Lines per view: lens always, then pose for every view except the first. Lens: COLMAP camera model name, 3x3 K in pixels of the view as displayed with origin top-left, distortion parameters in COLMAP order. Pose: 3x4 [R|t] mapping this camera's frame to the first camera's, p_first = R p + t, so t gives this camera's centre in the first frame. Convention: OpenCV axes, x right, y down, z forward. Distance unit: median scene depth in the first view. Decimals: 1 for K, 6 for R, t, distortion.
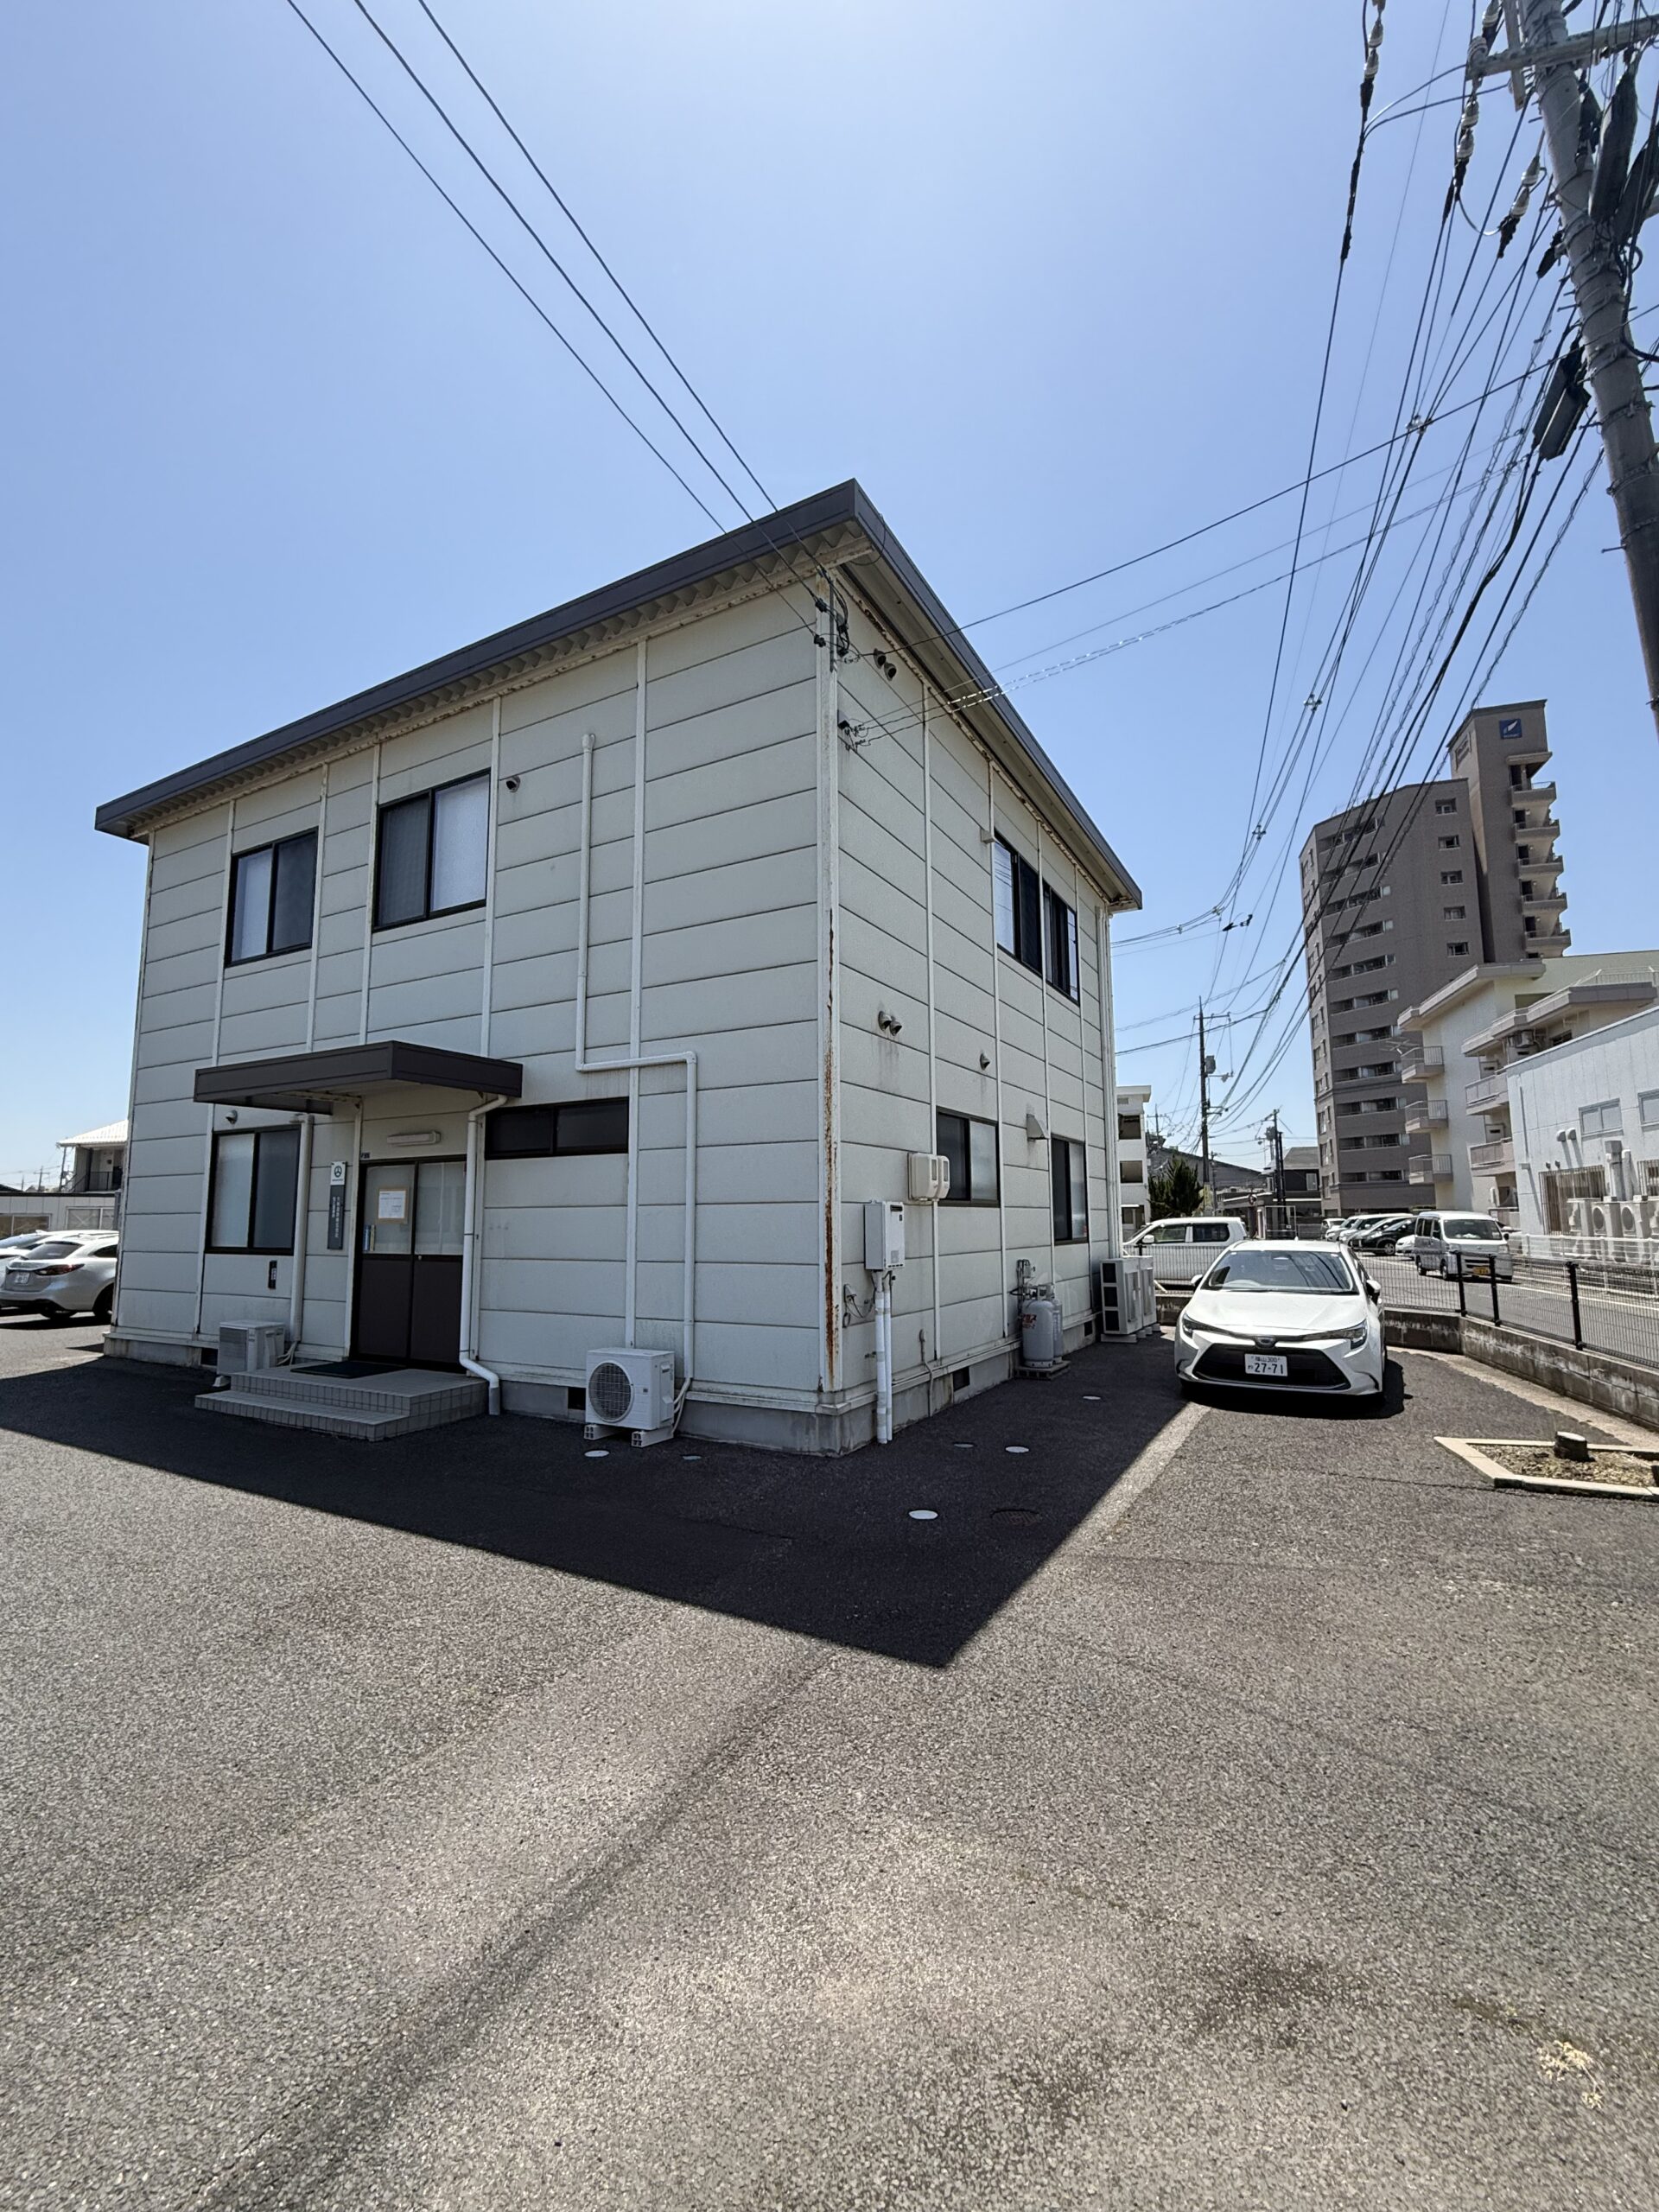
lens RADIAL K [[953.7, 0, 837.6], [0, 953.7, 1112.3], [0, 0, 1]] dist [-0.005177, -0.000169]
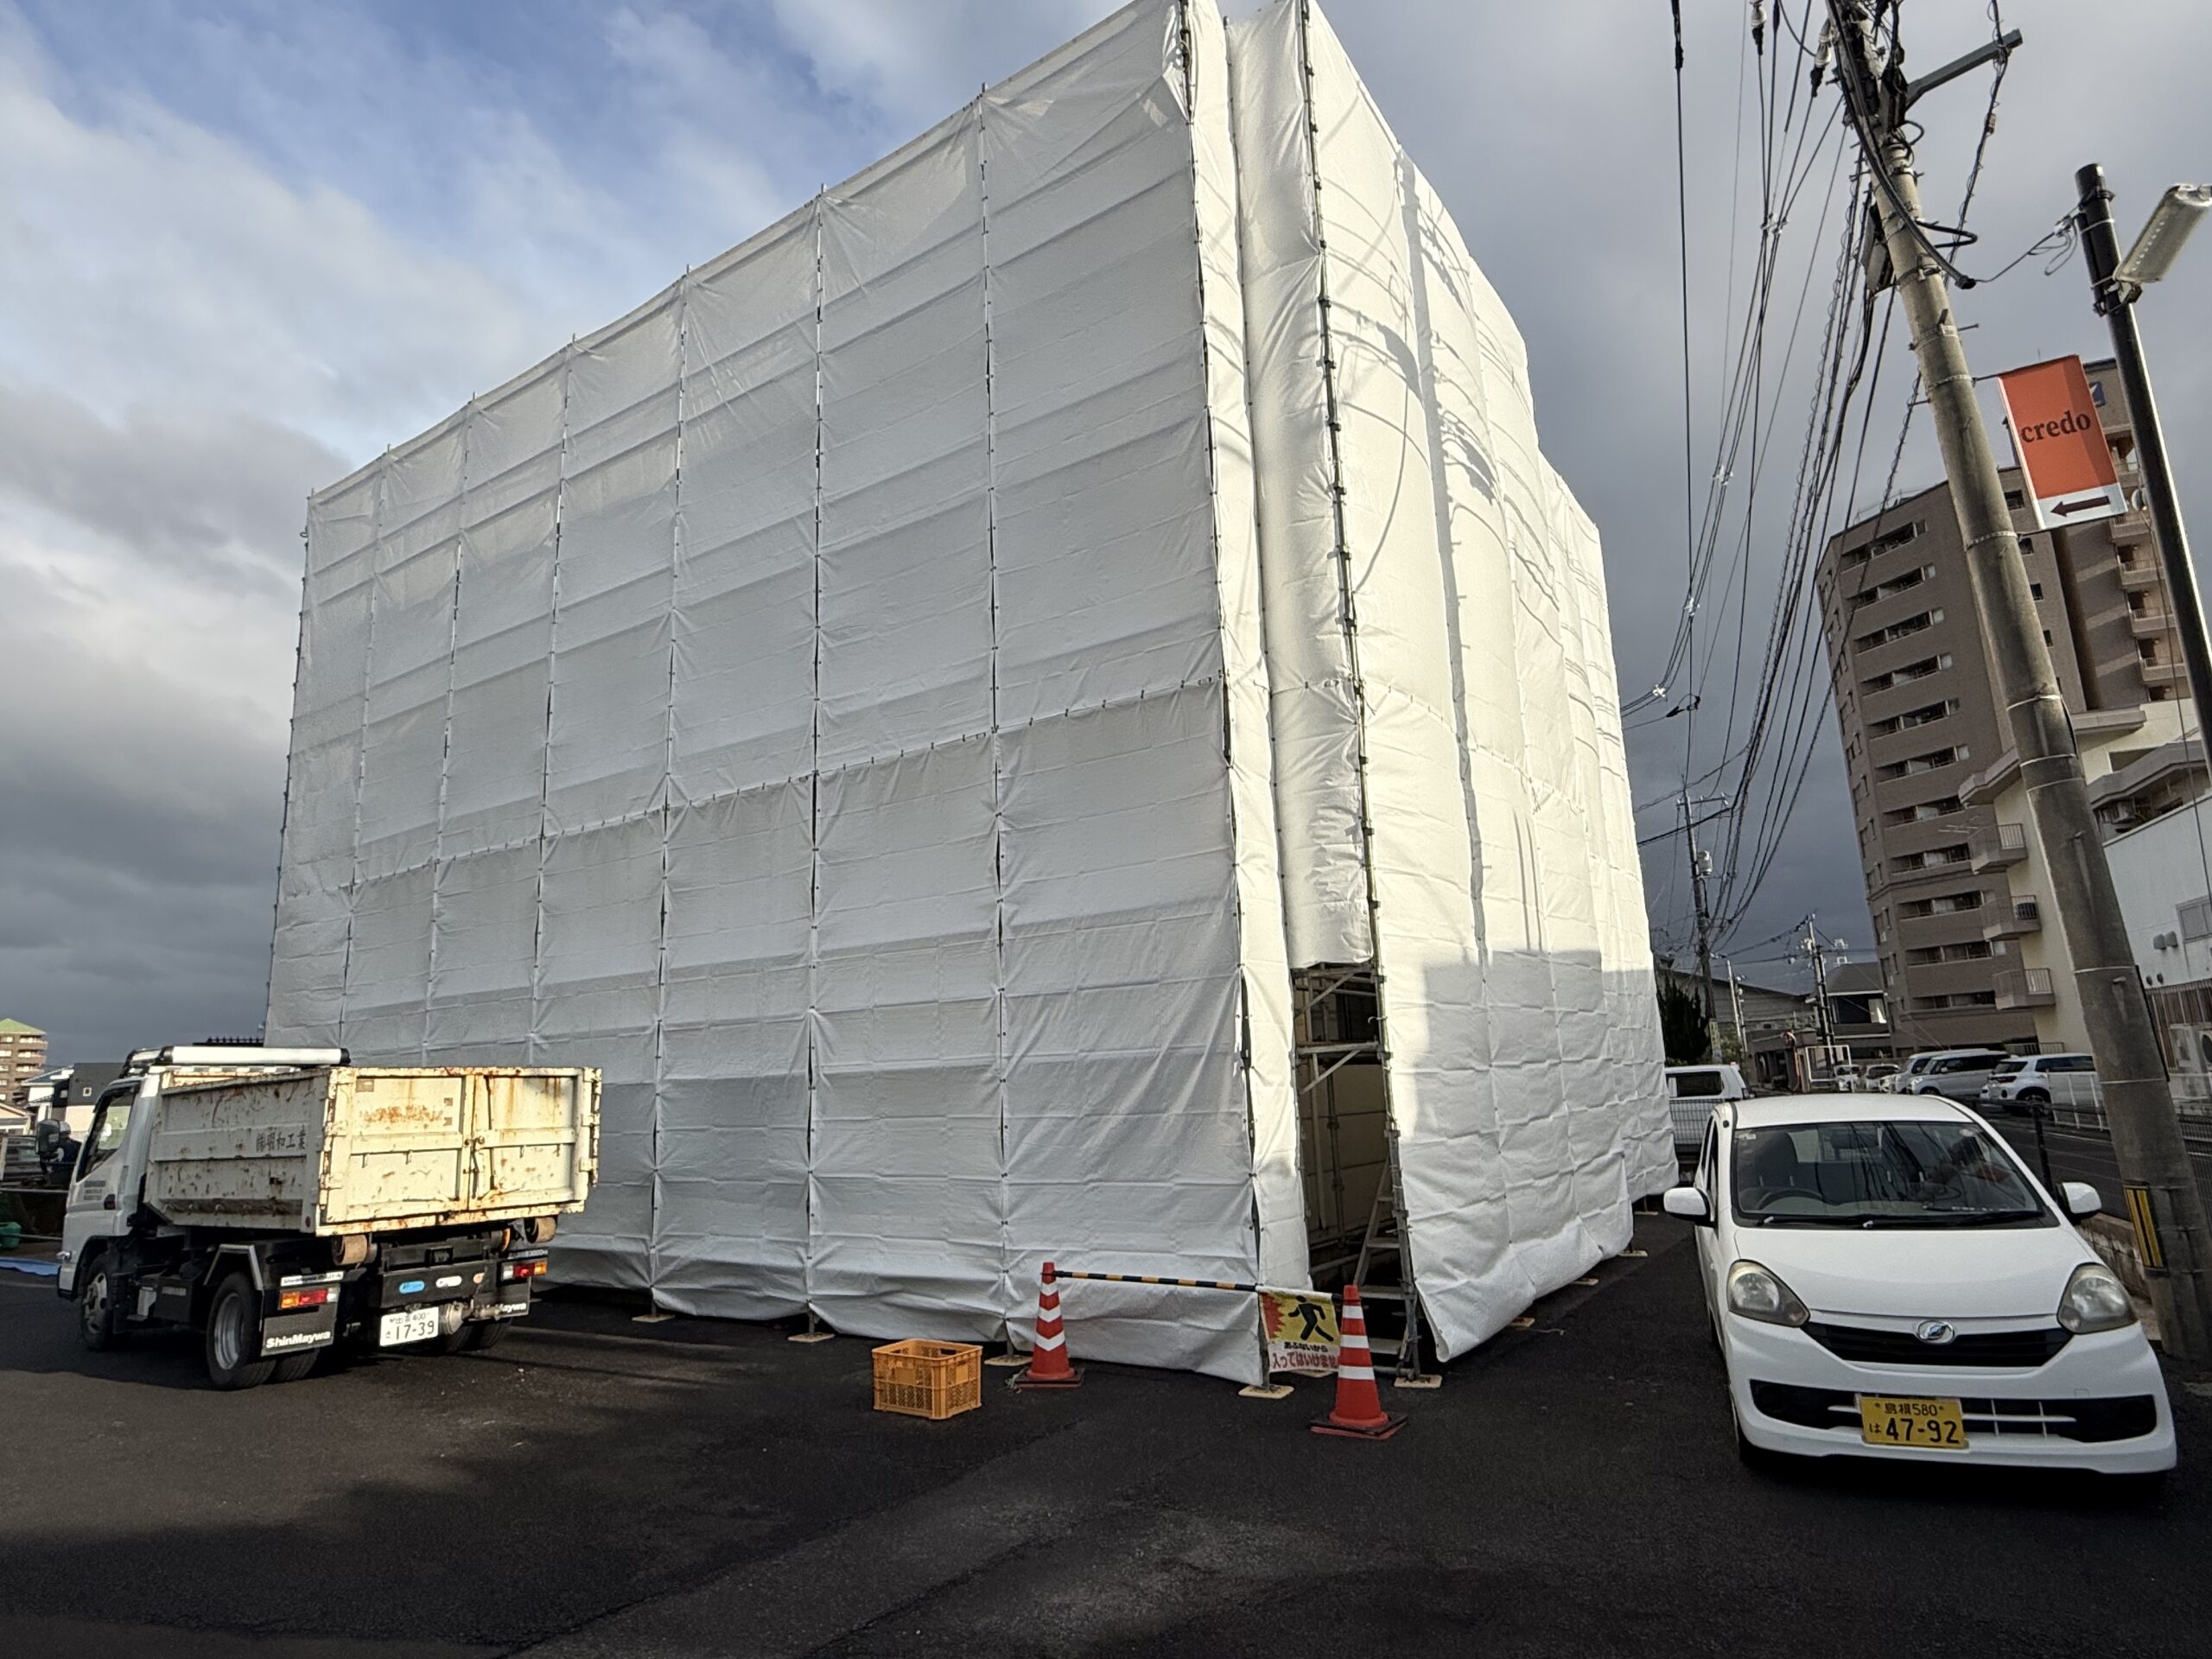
lens RADIAL K [[1248.6, 0, 1095.4], [0, 1248.6, 832.9], [0, 0, 1]] dist [-0.002636, 0.001478]
pose [[0.993943, -0.053491, -0.096001, 0.014853], [0.044704, 0.994806, -0.091450, -0.022870], [0.100394, 0.086605, 0.991171, -0.240304]]
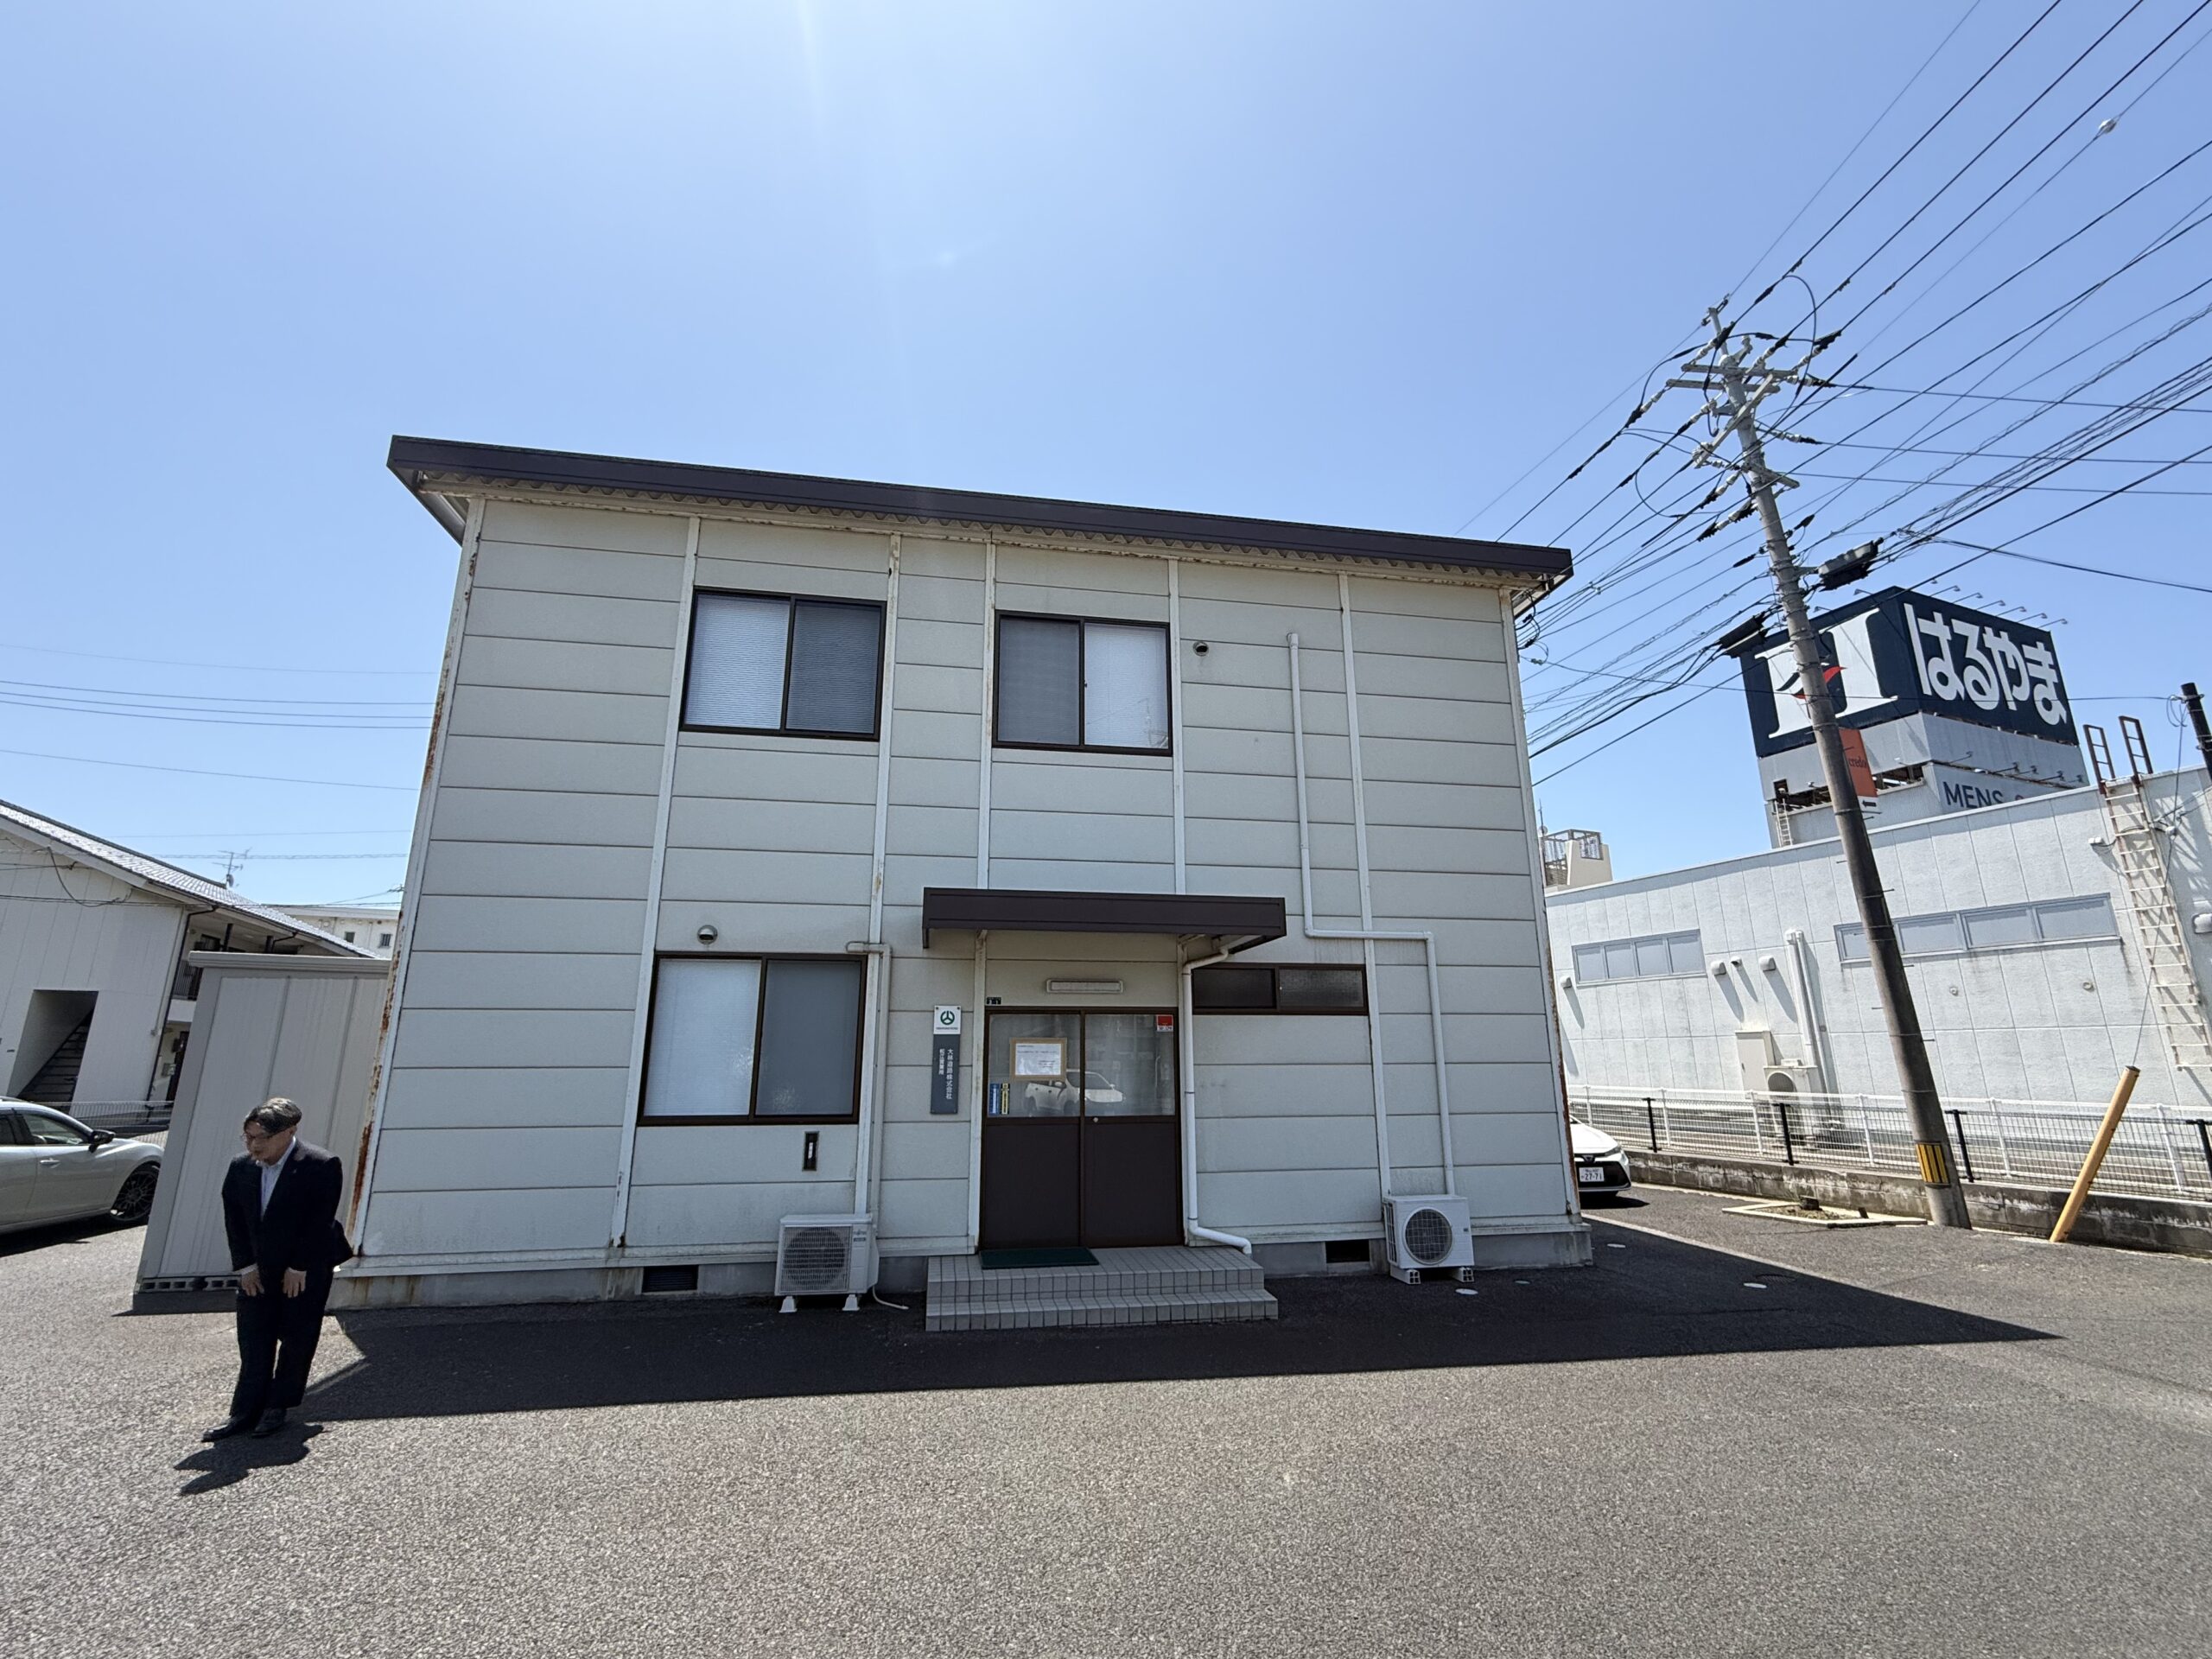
lens RADIAL K [[953.7, 0, 1116.6], [0, 953.7, 826.3], [0, 0, 1]] dist [-0.005177, -0.000169]
pose [[0.775863, 0.152938, 0.612084, -0.971709], [-0.073607, 0.985491, -0.152937, 0.013432], [-0.626593, 0.073605, 0.775863, 0.249340]]
